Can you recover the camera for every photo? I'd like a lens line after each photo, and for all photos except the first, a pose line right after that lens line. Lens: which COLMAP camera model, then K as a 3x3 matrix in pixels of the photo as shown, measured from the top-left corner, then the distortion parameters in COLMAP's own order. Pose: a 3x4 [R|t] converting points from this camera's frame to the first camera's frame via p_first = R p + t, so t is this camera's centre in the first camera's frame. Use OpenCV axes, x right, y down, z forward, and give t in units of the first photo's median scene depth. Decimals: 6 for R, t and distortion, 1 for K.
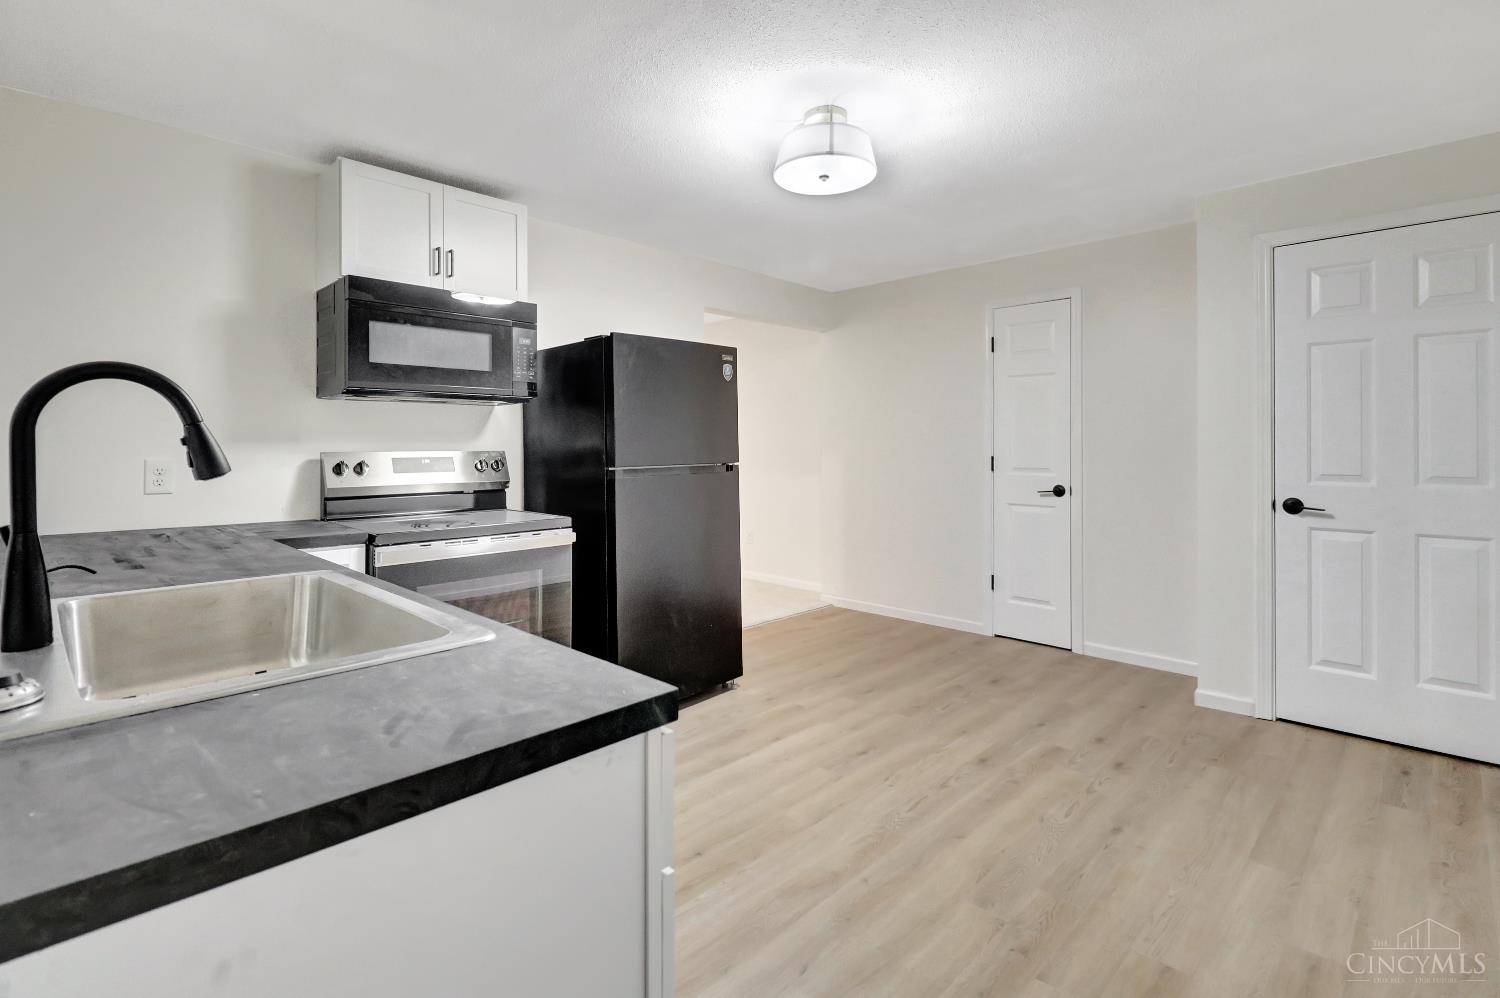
lens RADIAL K [[701.7, 0, 744.6], [0, 701.7, 452.5], [0, 0, 1]] dist [0.001381, 0.000152]
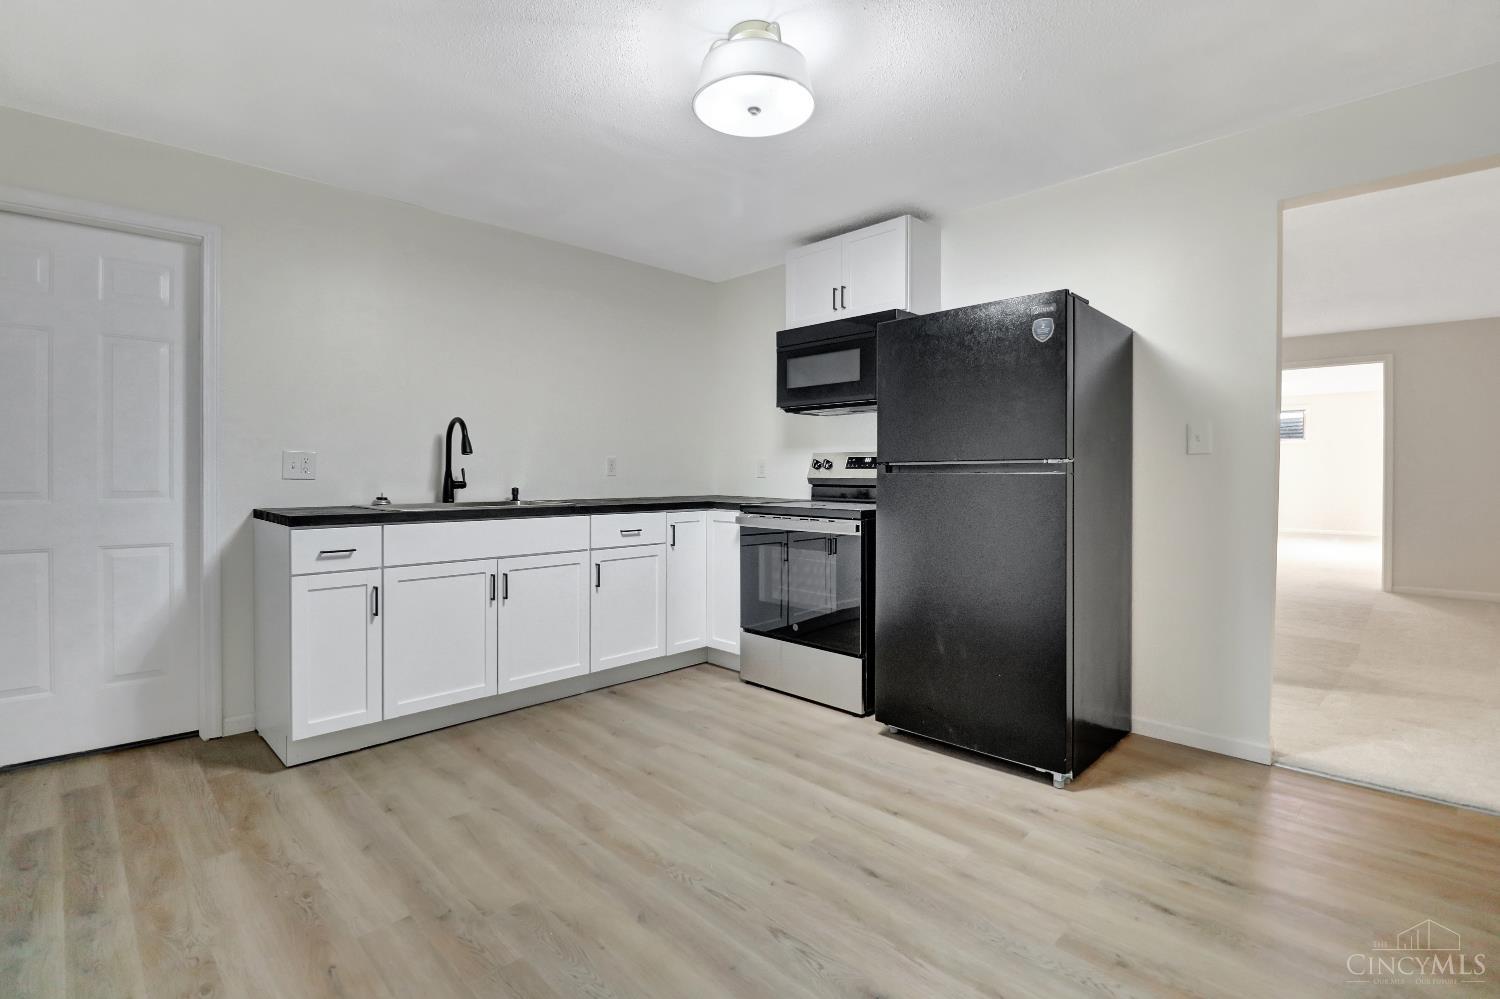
lens RADIAL K [[709.5, 0, 743.0], [0, 709.5, 475.5], [0, 0, 1]] dist [-0.000757, -0.000382]
pose [[-0.024676, 0.007765, -0.999665, 0.972043], [-0.006609, 0.999947, 0.007930, 0.038661], [0.999674, 0.006803, -0.024624, 1.002415]]
